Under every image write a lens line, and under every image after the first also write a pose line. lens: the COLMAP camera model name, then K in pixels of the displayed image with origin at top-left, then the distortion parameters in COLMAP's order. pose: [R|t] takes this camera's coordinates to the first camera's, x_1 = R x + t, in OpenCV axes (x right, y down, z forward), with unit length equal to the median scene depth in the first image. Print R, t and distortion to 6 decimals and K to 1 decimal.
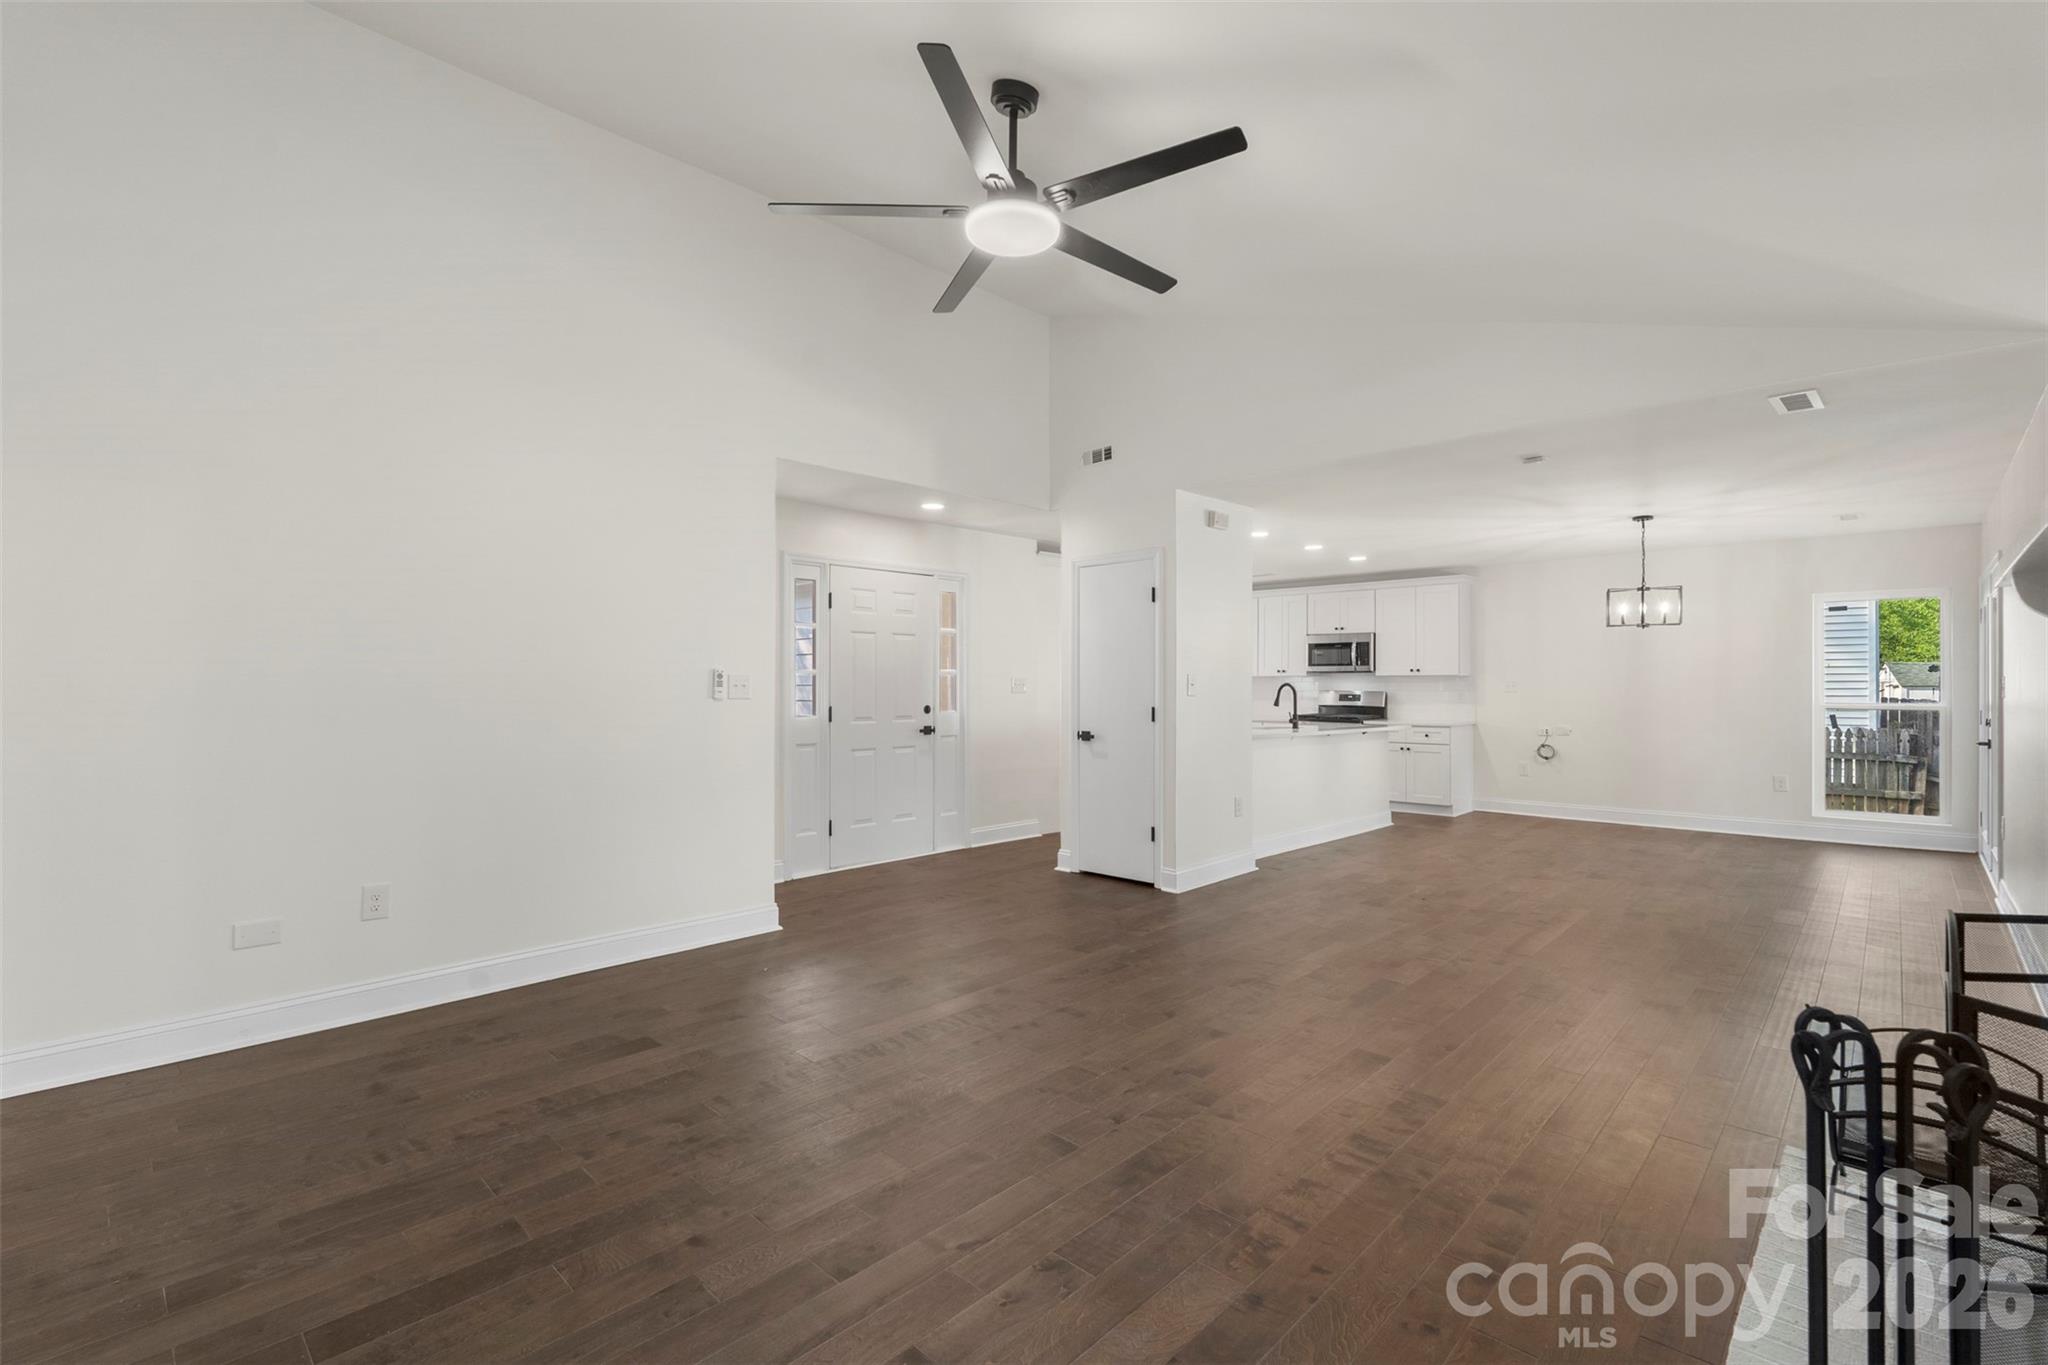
lens RADIAL K [[907.7, 0, 1035.1], [0, 907.7, 680.9], [0, 0, 1]] dist [-0.004707, -0.000197]
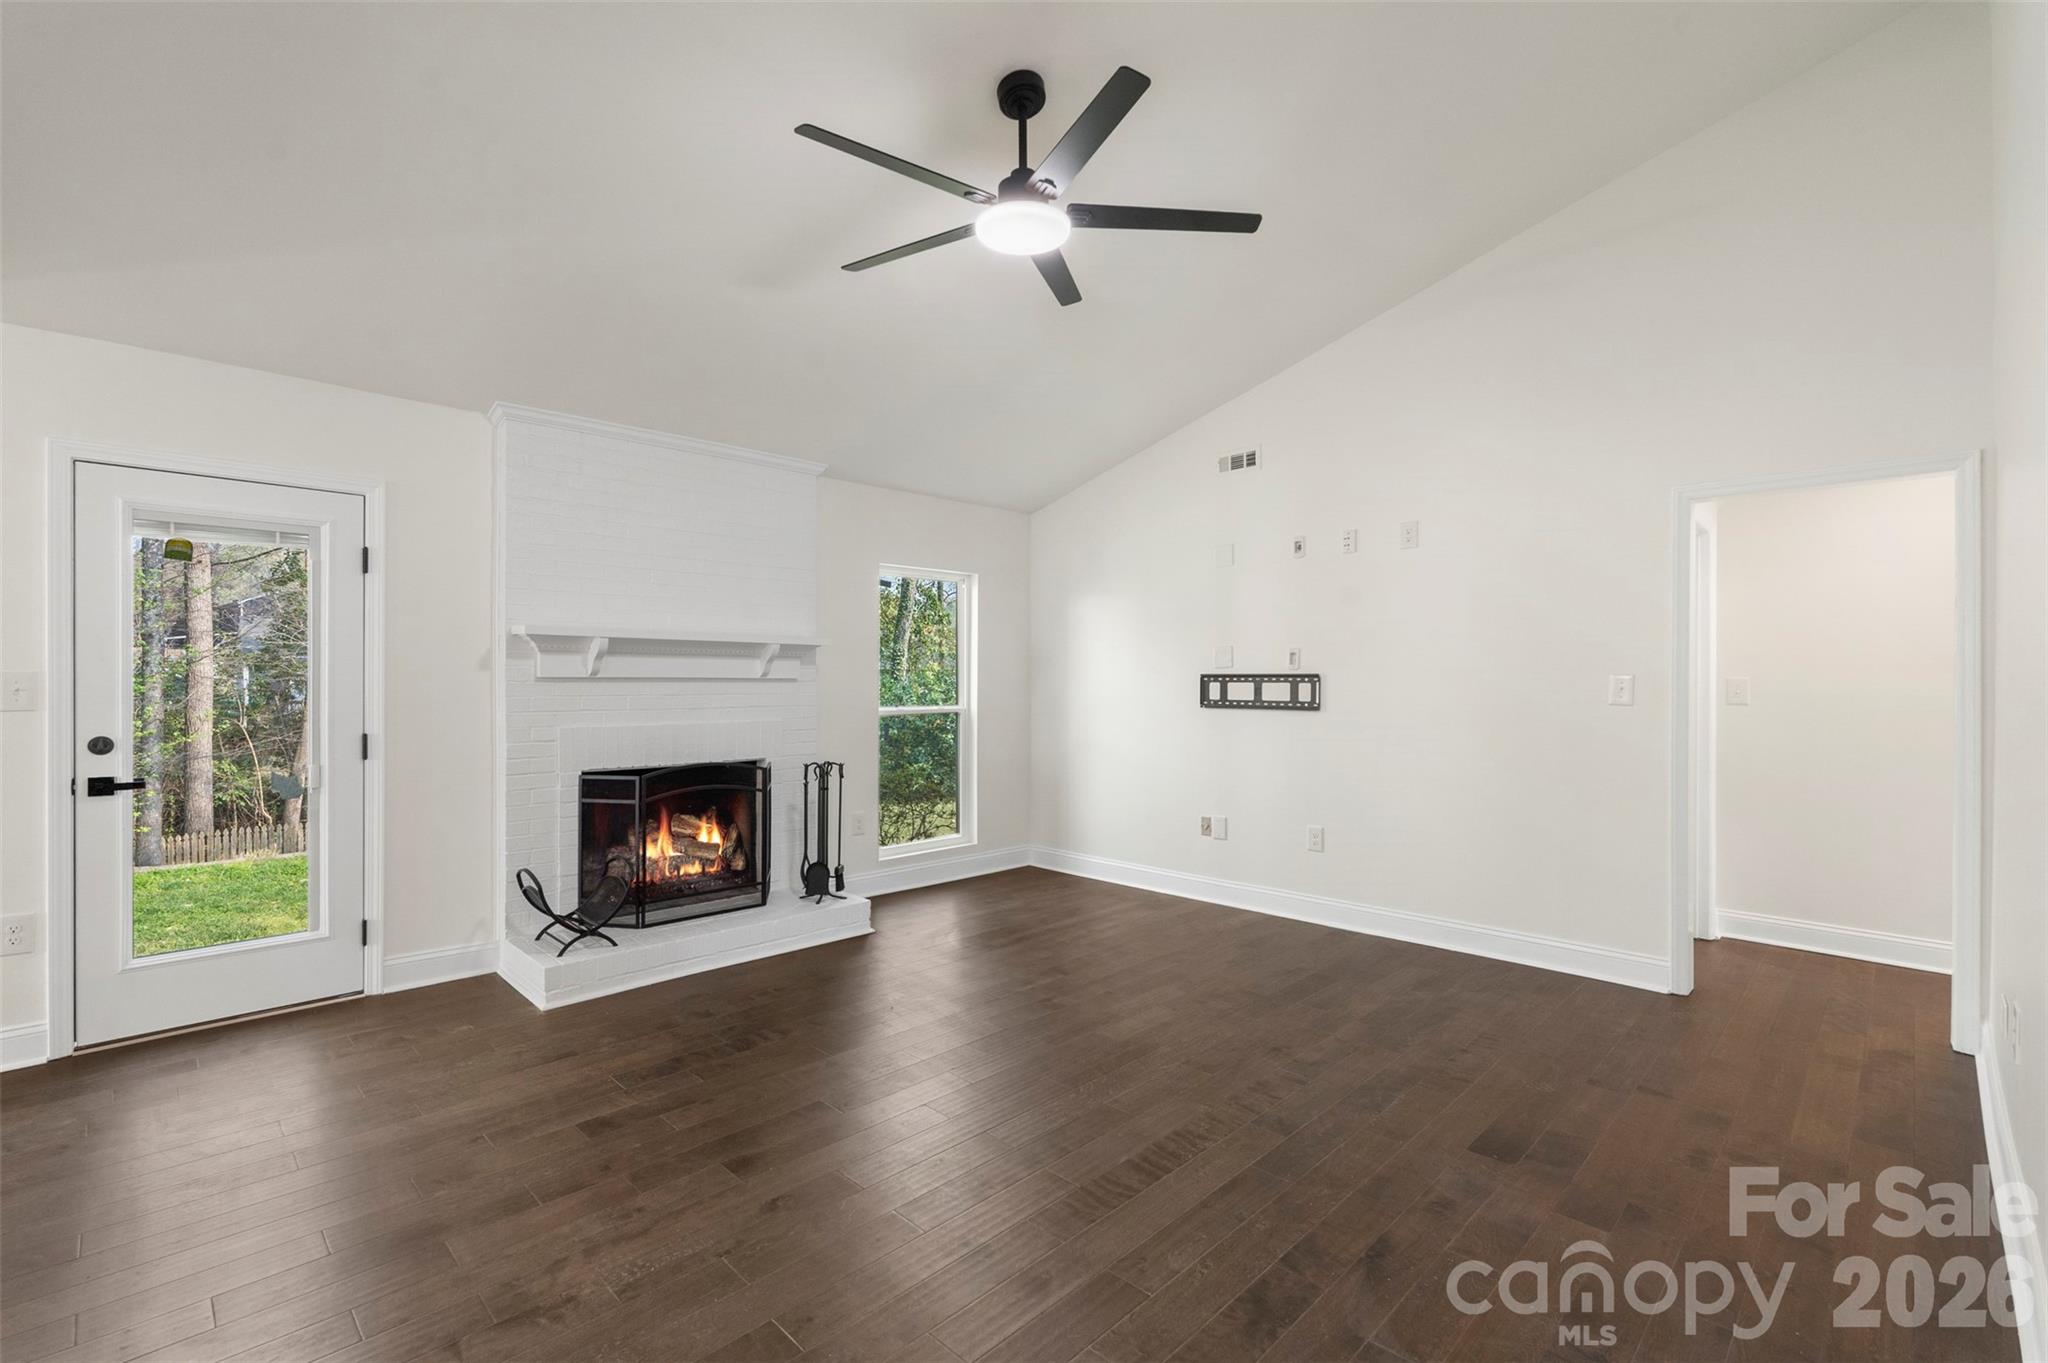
lens RADIAL K [[907.7, 0, 1033.6], [0, 907.7, 673.2], [0, 0, 1]] dist [-0.004707, -0.000197]
pose [[-0.999901, -0.003713, 0.013566, -0.023032], [-0.003819, 0.999962, -0.007830, -0.001413], [-0.013536, -0.007881, -0.999877, 0.899246]]
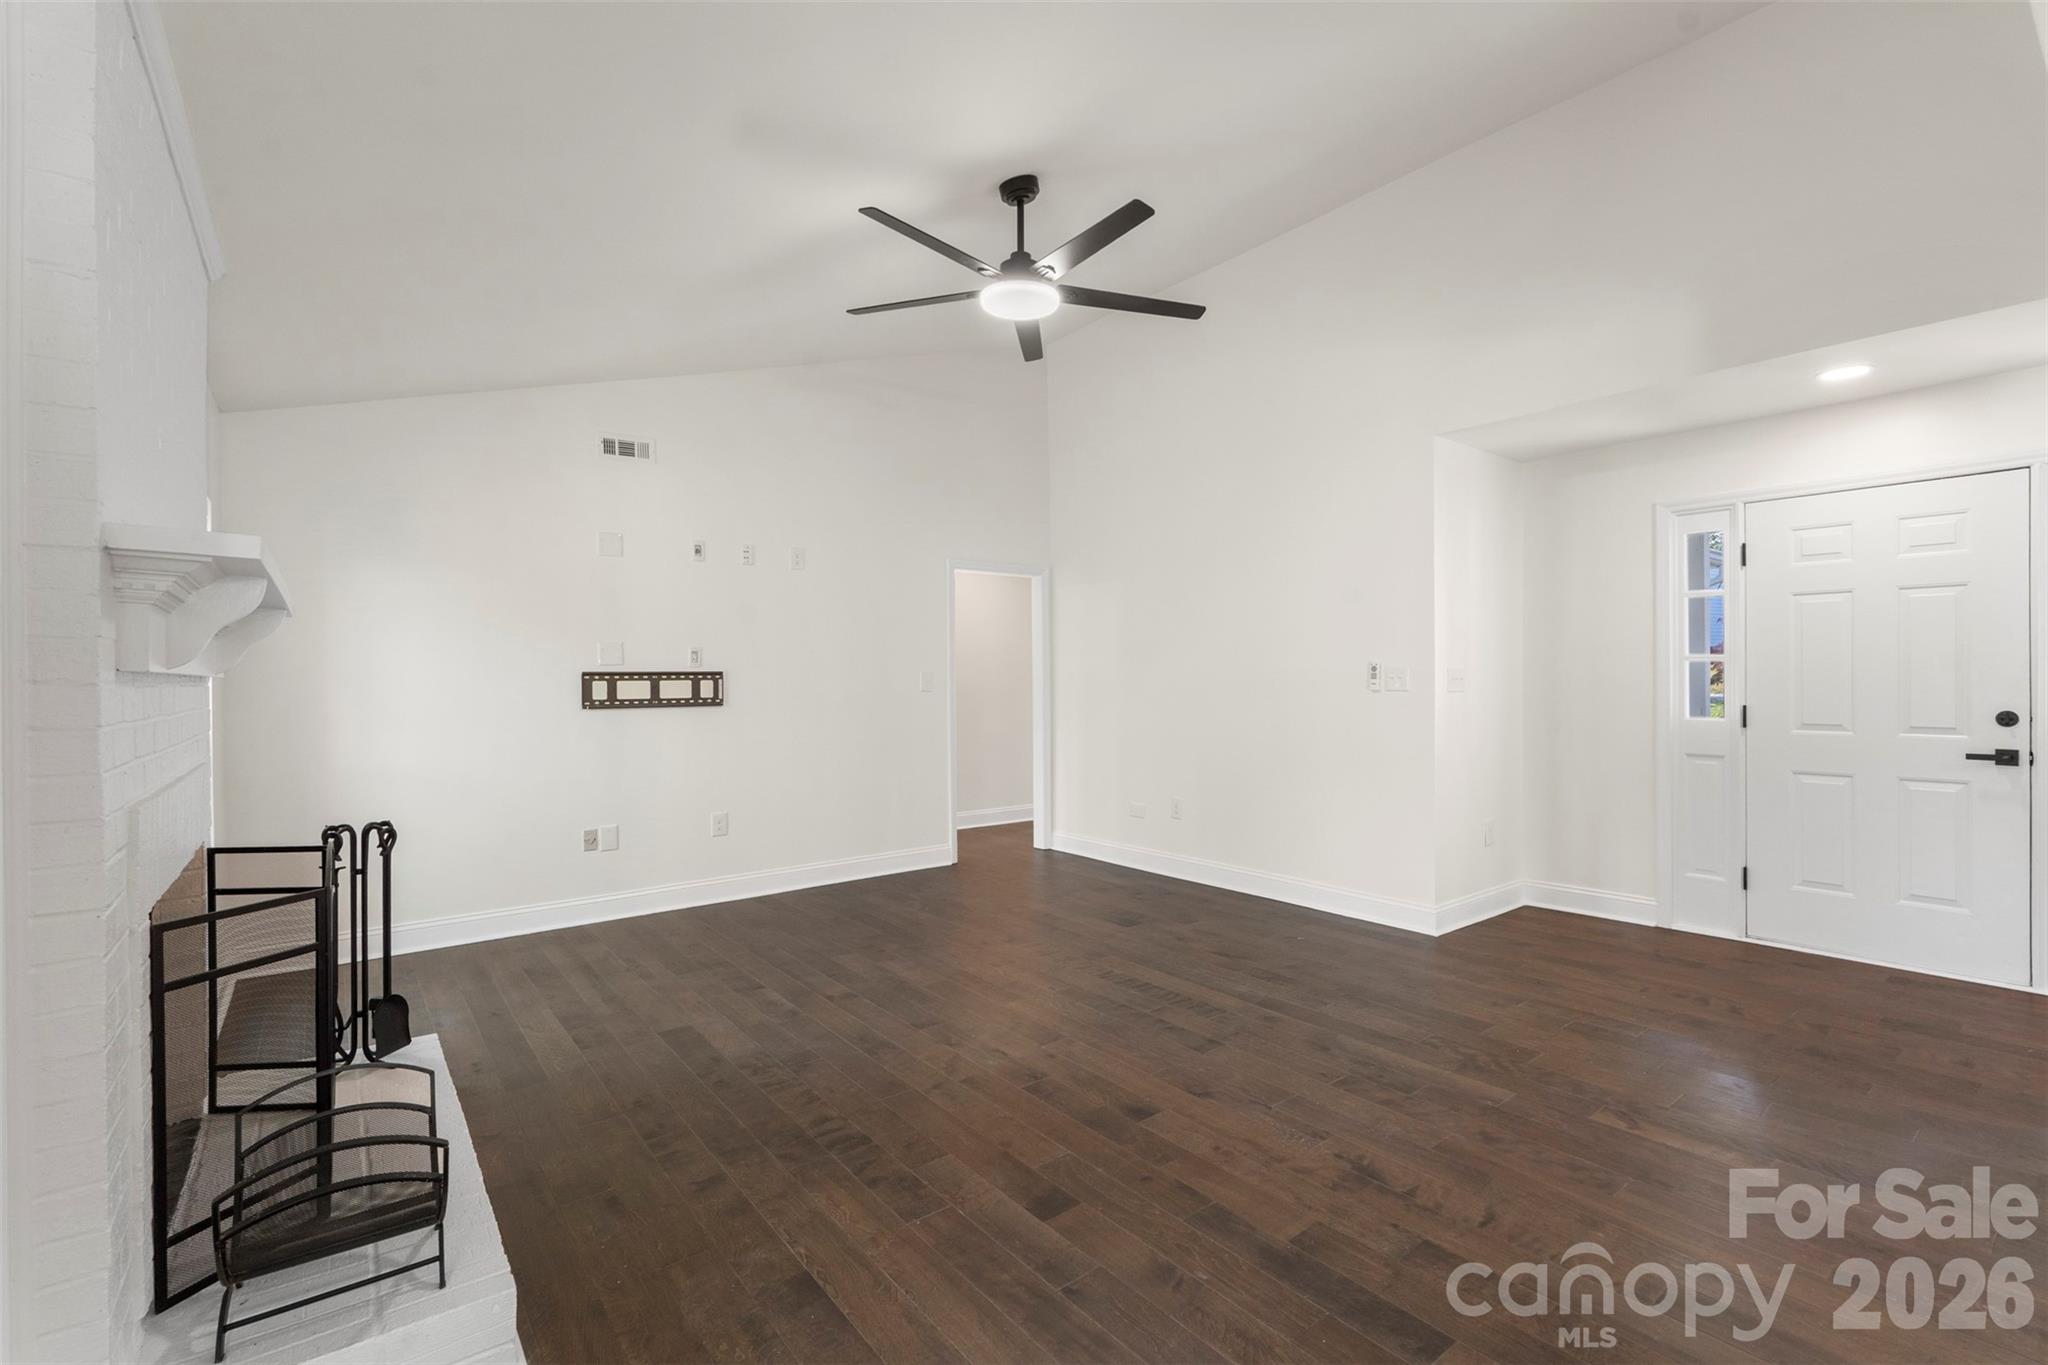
lens RADIAL K [[907.7, 0, 1035.0], [0, 907.7, 678.5], [0, 0, 1]] dist [-0.004707, -0.000197]
pose [[-0.140294, 0.001288, -0.990109, 0.523726], [0.010213, 0.999948, -0.000146, 0.001595], [0.990057, -0.010132, -0.140300, 0.532158]]
